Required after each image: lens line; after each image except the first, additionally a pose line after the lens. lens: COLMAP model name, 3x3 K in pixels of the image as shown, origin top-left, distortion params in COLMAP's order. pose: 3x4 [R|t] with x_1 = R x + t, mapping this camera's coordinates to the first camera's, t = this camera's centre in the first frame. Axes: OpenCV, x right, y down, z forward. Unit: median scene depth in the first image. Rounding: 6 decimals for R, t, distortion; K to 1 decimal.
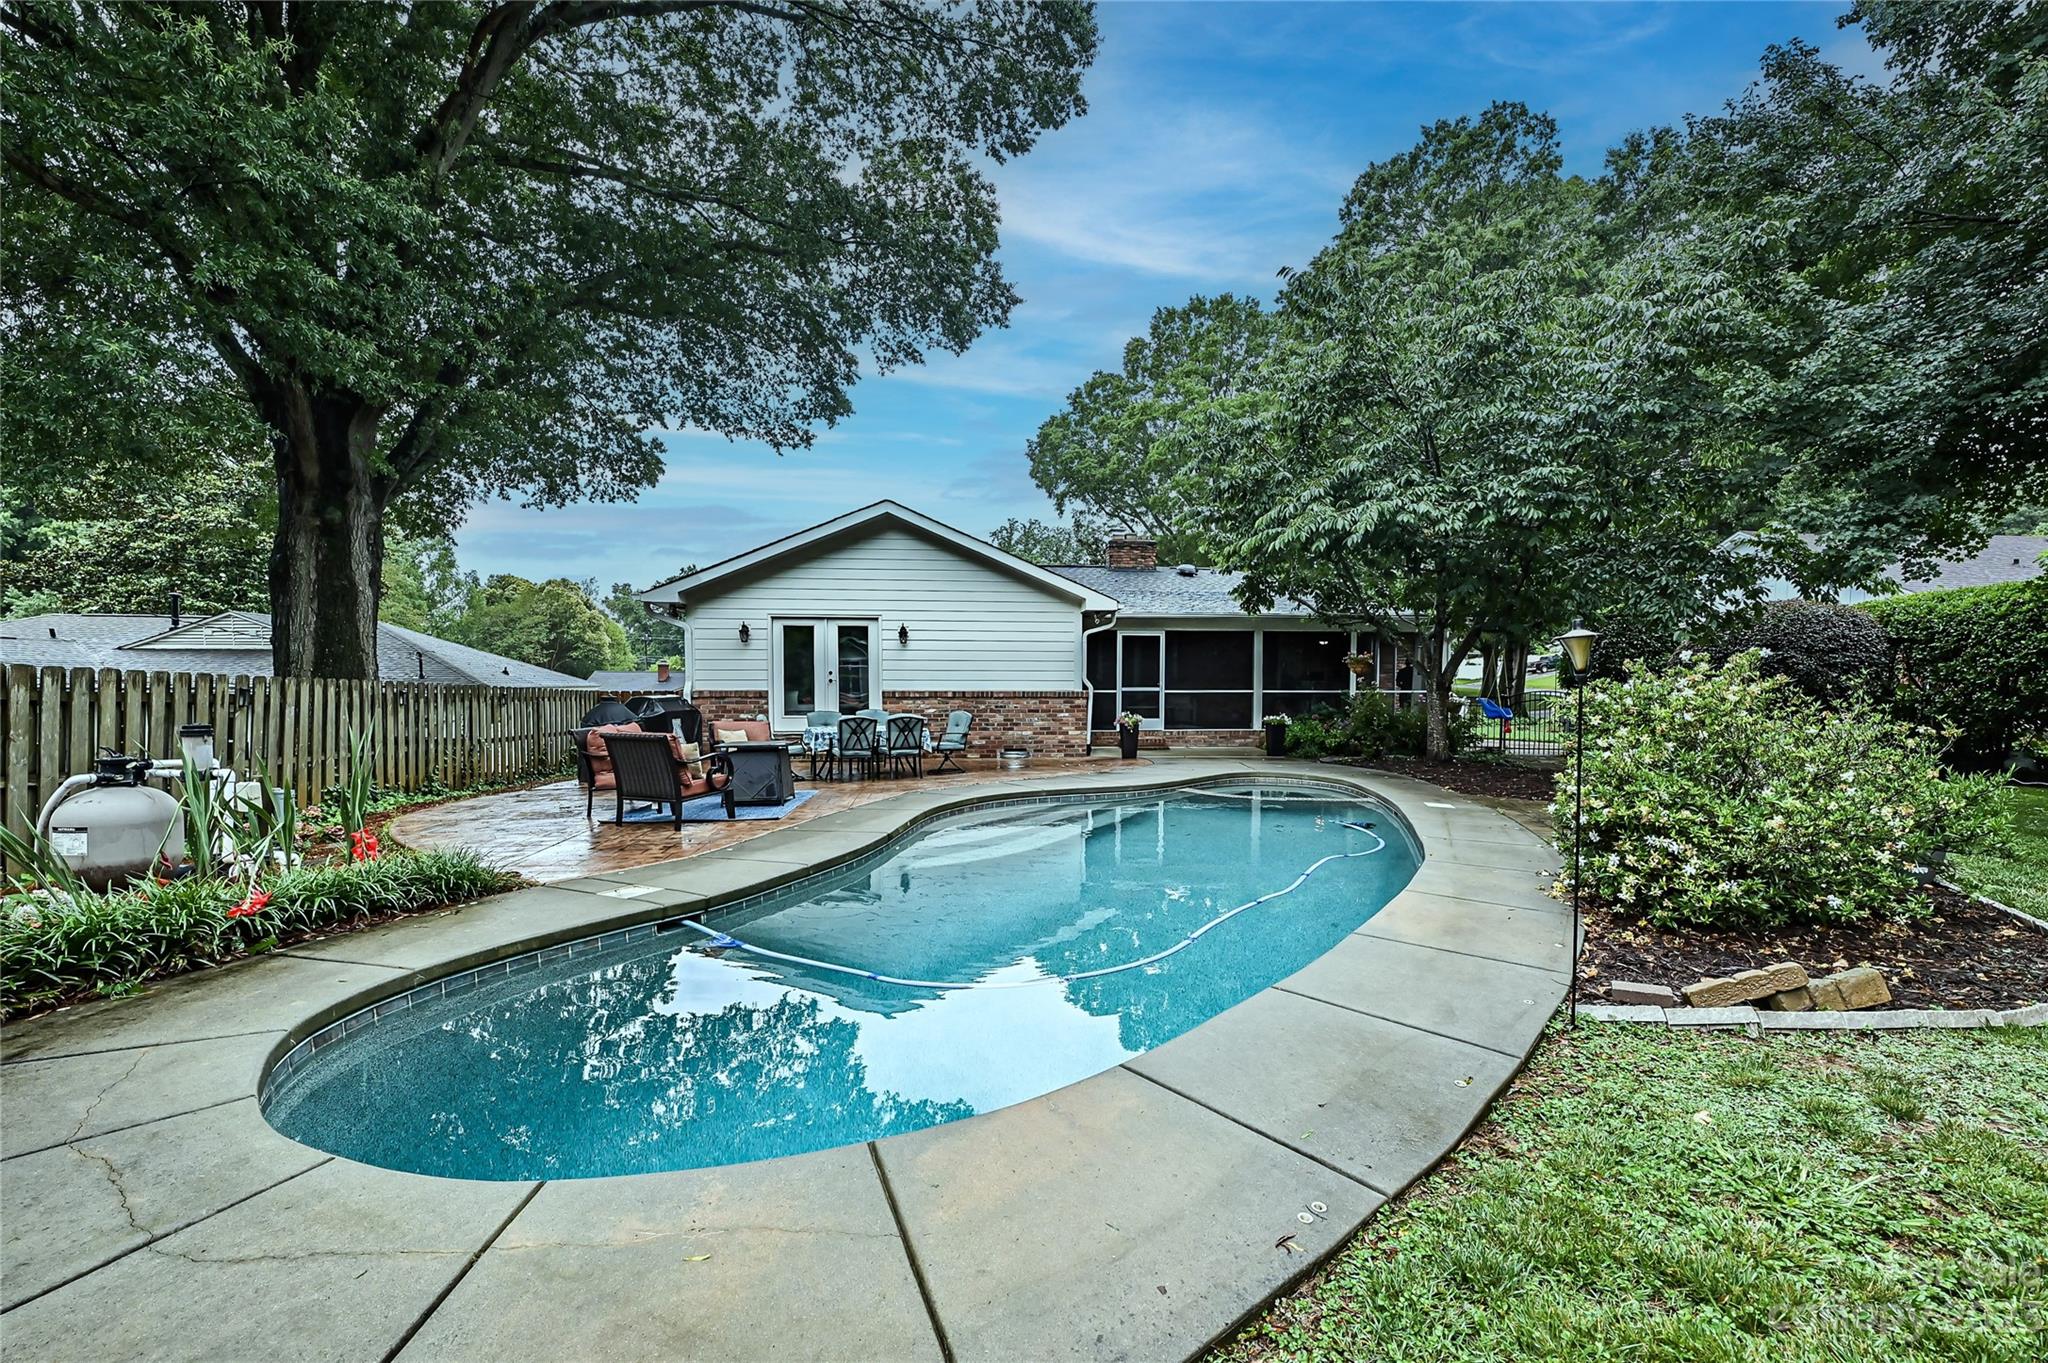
lens RADIAL K [[825.0, 0, 1023.7], [0, 825.0, 686.7], [0, 0, 1]] dist [0.000780, 0.000997]
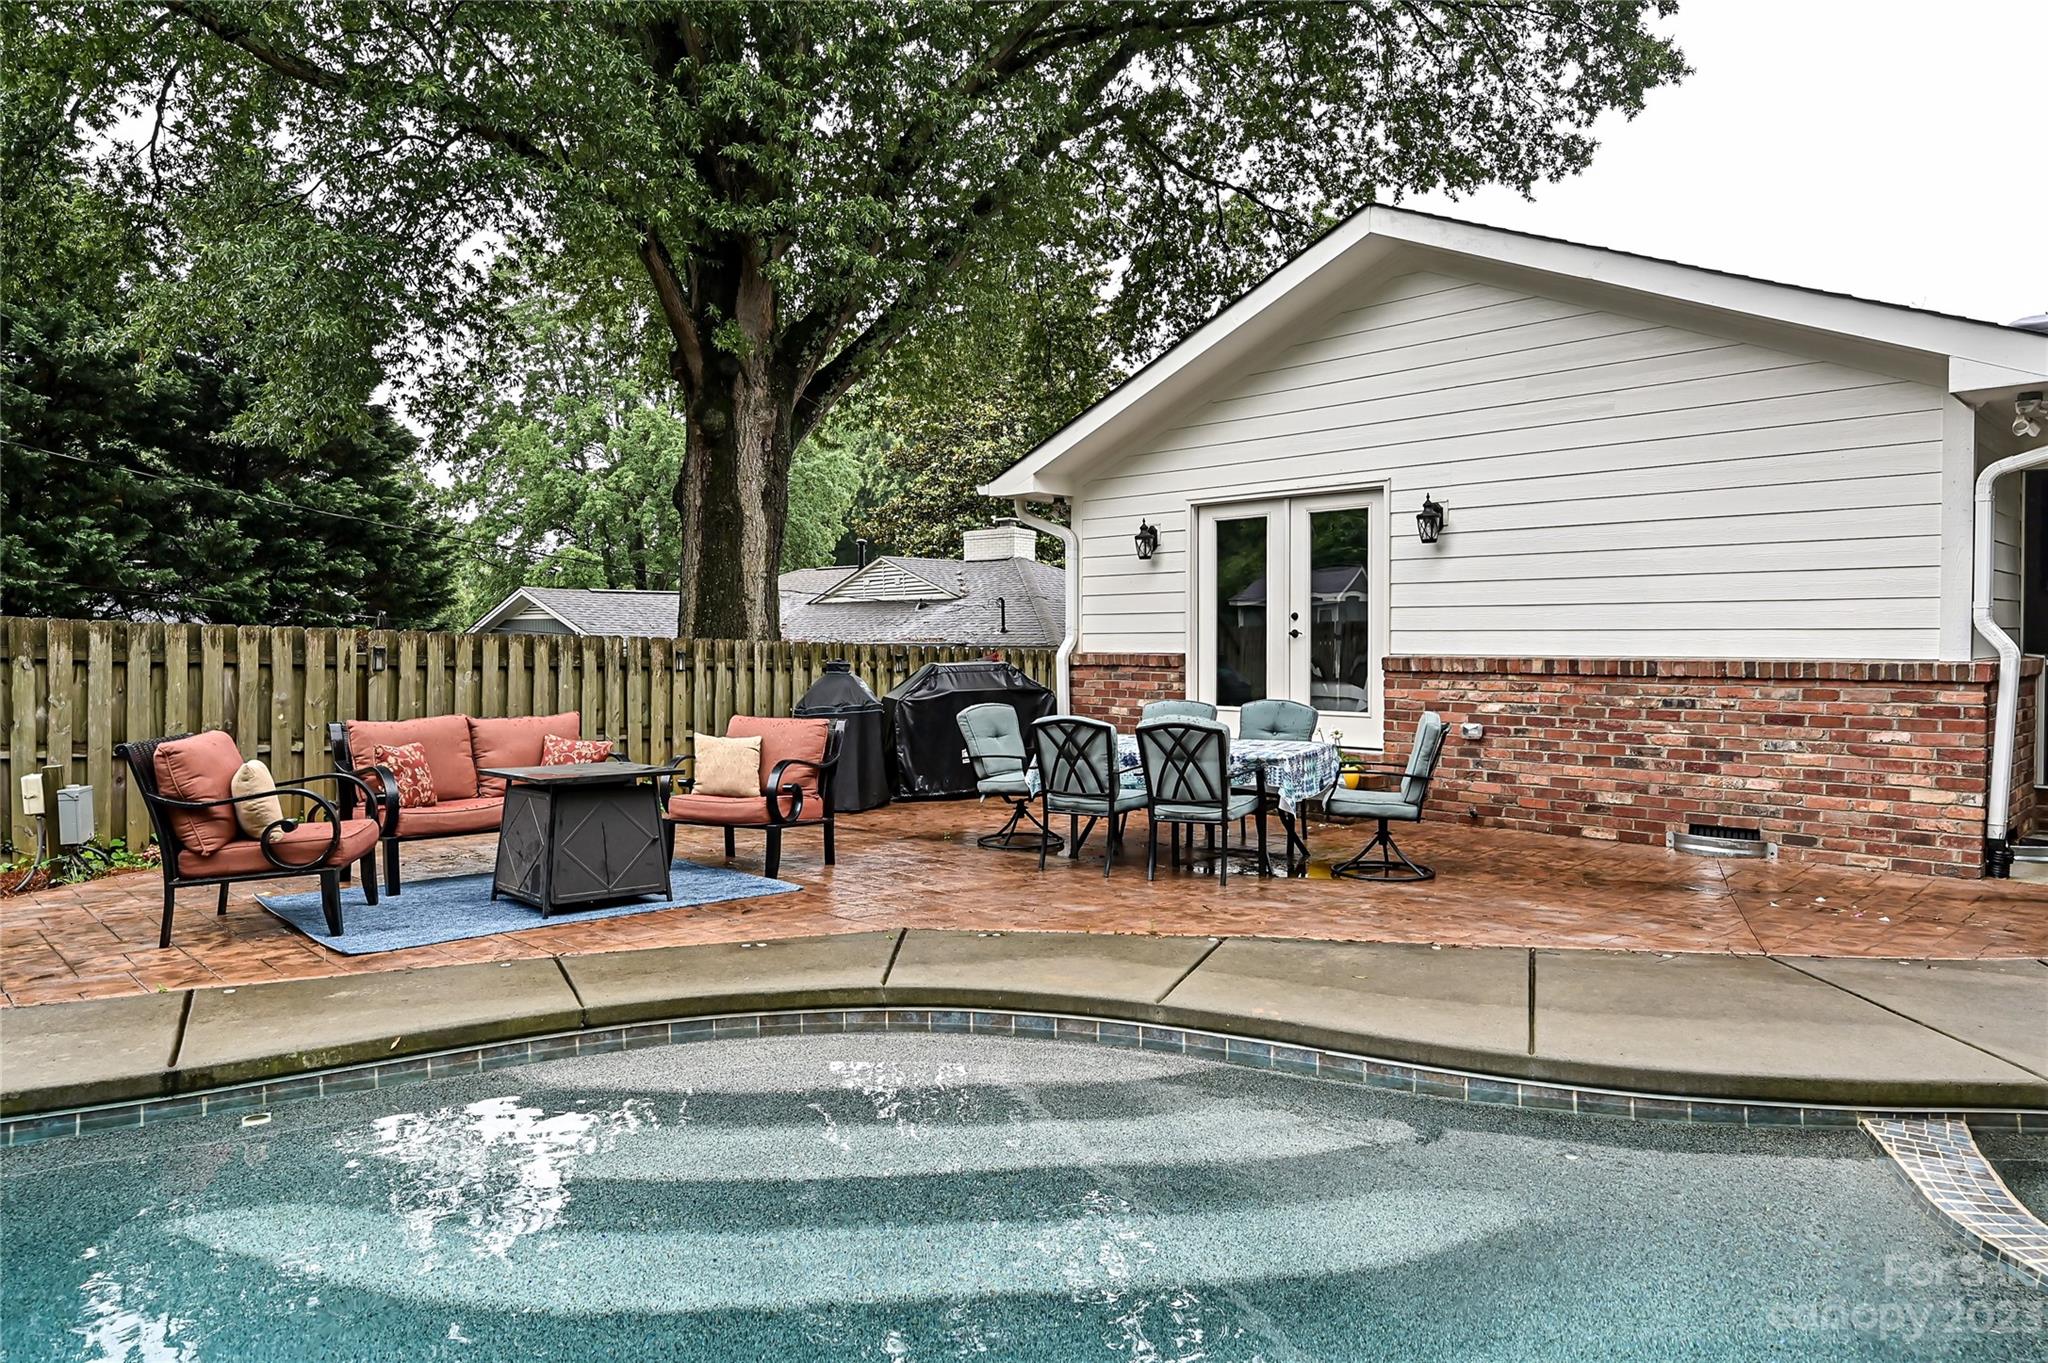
lens RADIAL K [[1249.0, 0, 1024.0], [0, 1249.0, 659.8], [0, 0, 1]] dist [-0.005012, -0.001808]
pose [[0.623851, 0.011068, -0.781465, 0.215832], [-0.001677, 0.999916, 0.012824, -0.001123], [0.781542, -0.006690, 0.623817, 0.447255]]
